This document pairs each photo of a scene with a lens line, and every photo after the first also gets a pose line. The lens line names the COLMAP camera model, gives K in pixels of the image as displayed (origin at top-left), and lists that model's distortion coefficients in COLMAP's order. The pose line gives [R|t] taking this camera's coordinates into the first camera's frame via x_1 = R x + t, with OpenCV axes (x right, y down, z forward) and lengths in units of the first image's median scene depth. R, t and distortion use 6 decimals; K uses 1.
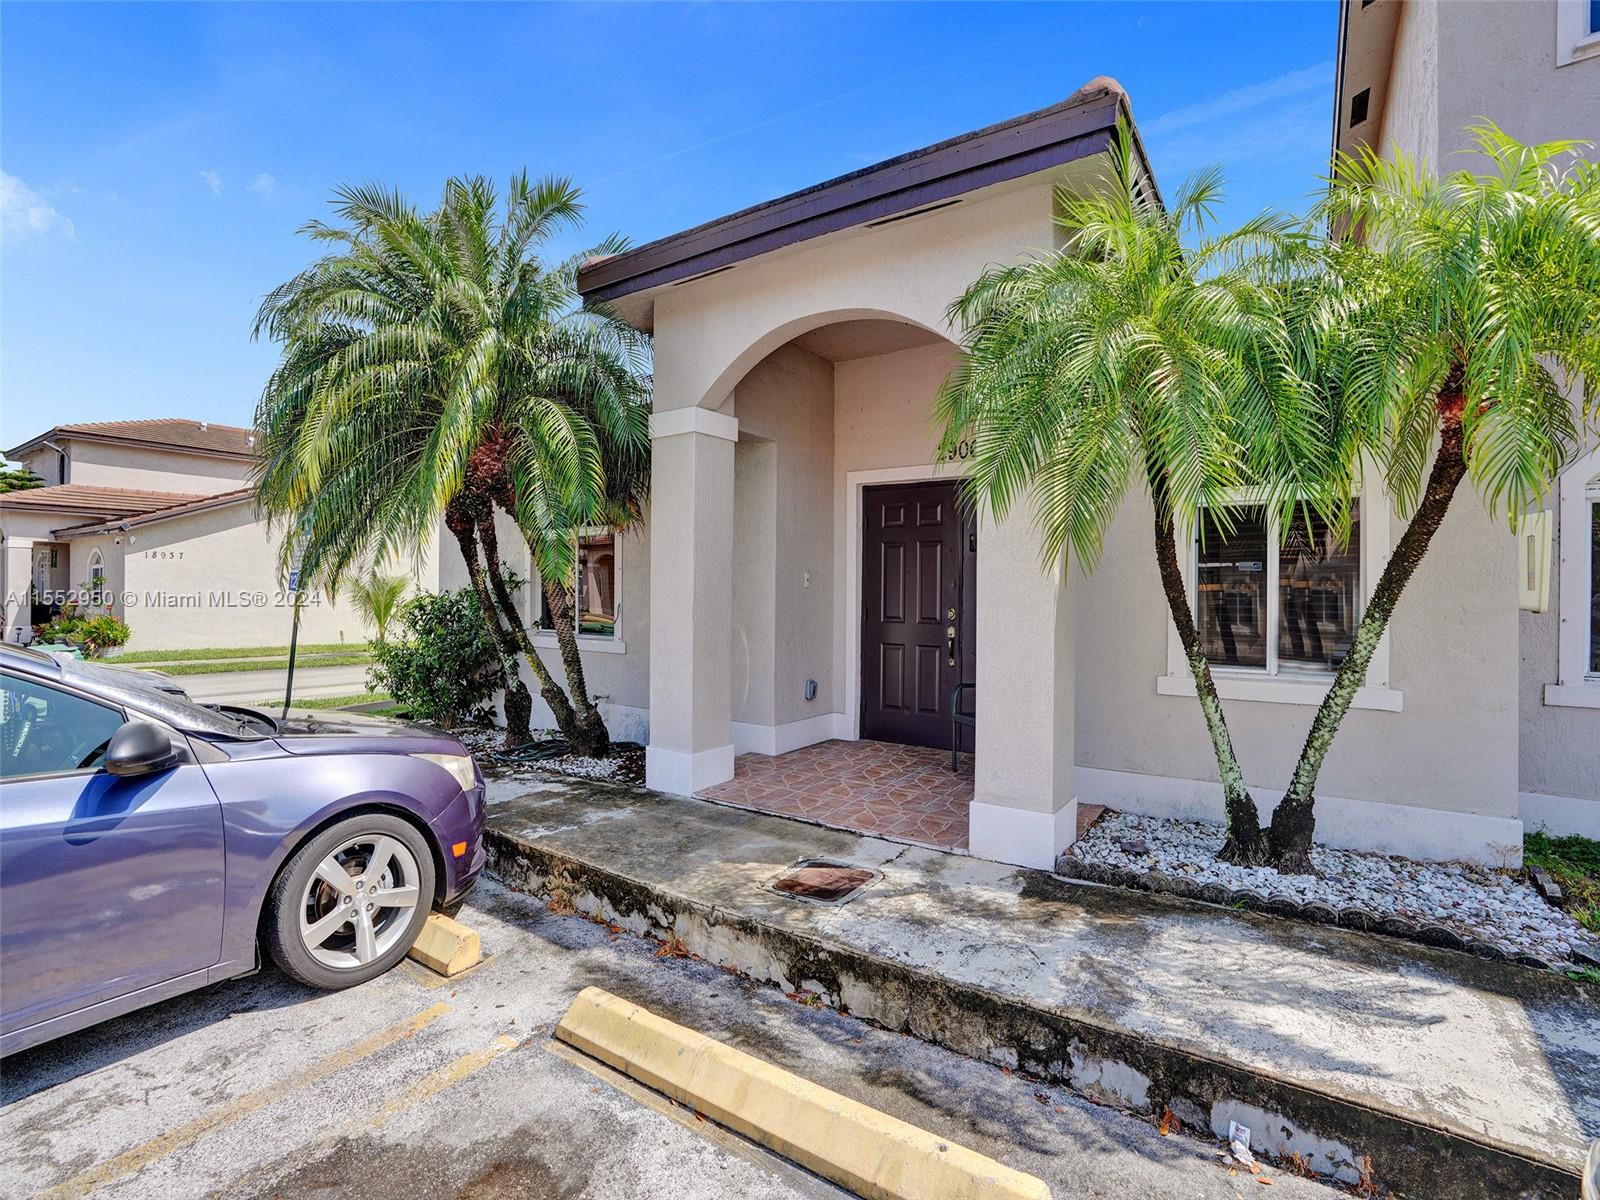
lens RADIAL K [[766.0, 0, 822.1], [0, 766.0, 592.0], [0, 0, 1]] dist [-0.061061, 0.023364]
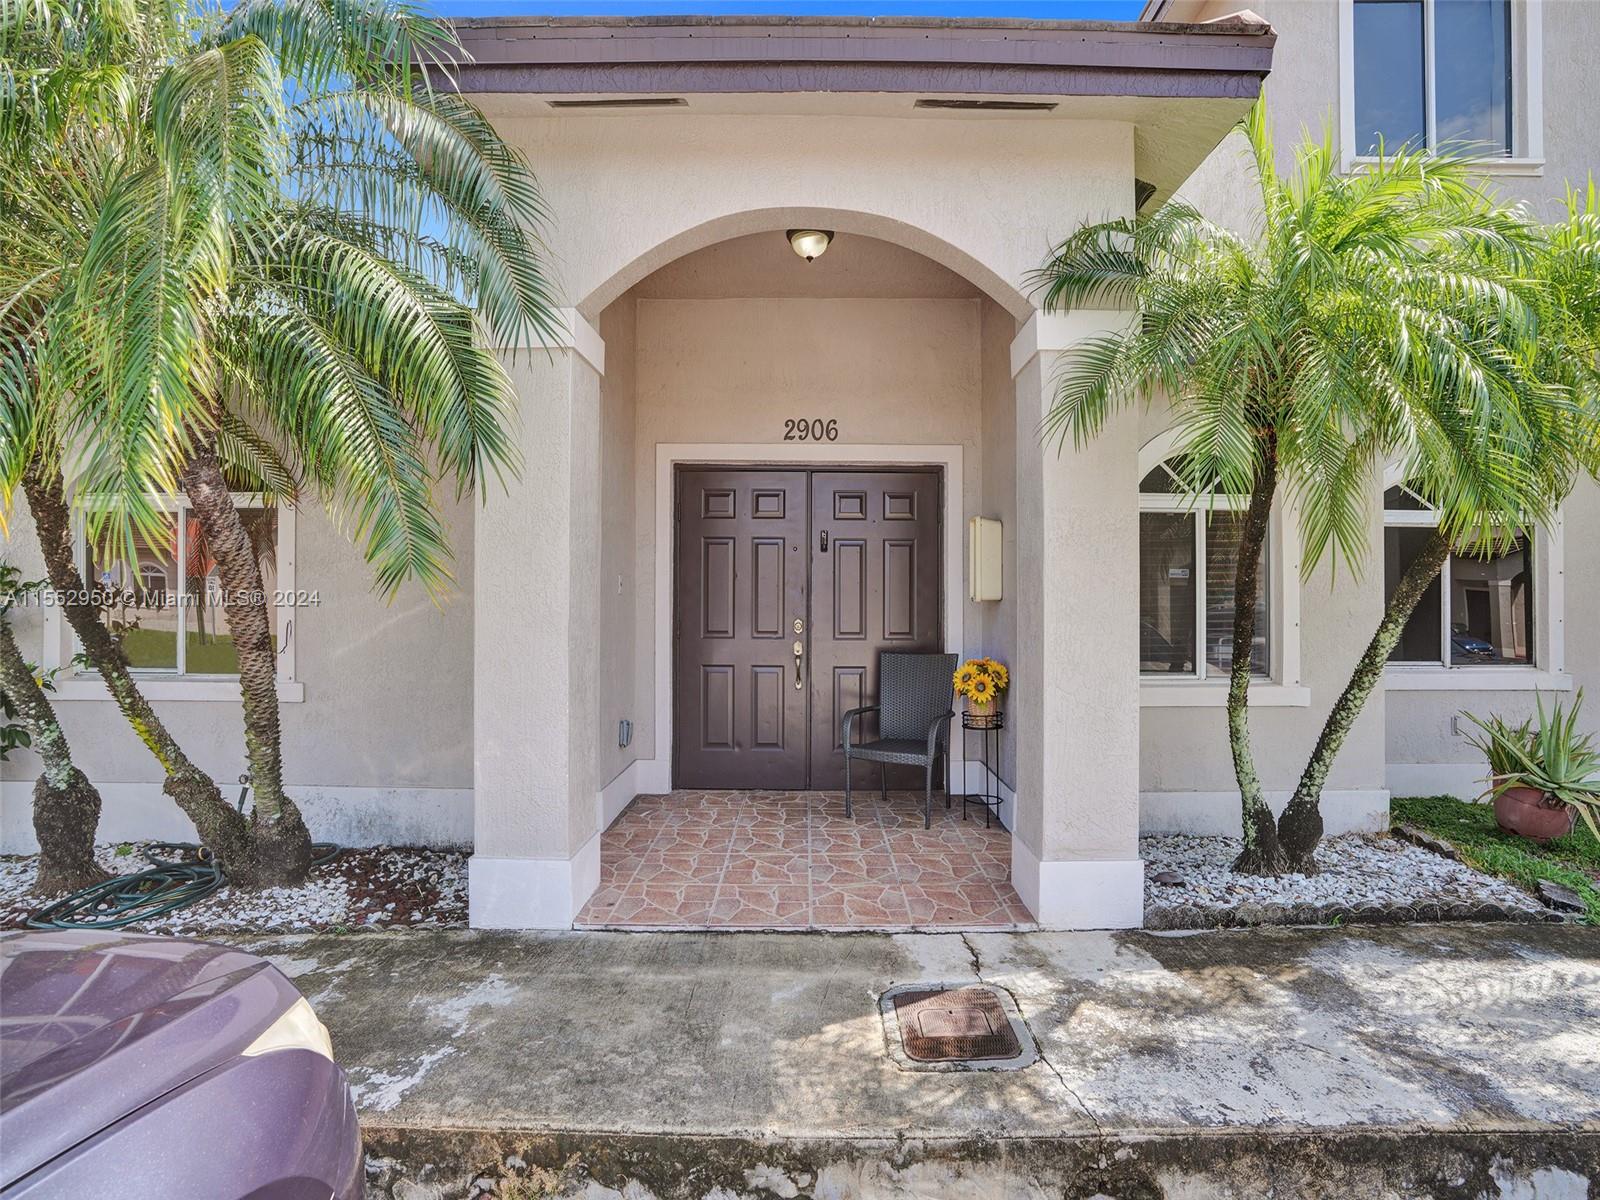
lens RADIAL K [[766.5, 0, 801.0], [0, 766.5, 597.0], [0, 0, 1]] dist [-0.055265, 0.020705]
pose [[0.827839, -0.001704, 0.560963, -0.508080], [0.002374, 0.999997, -0.000466, -0.004557], [-0.560961, 0.001717, 0.827841, 0.530178]]
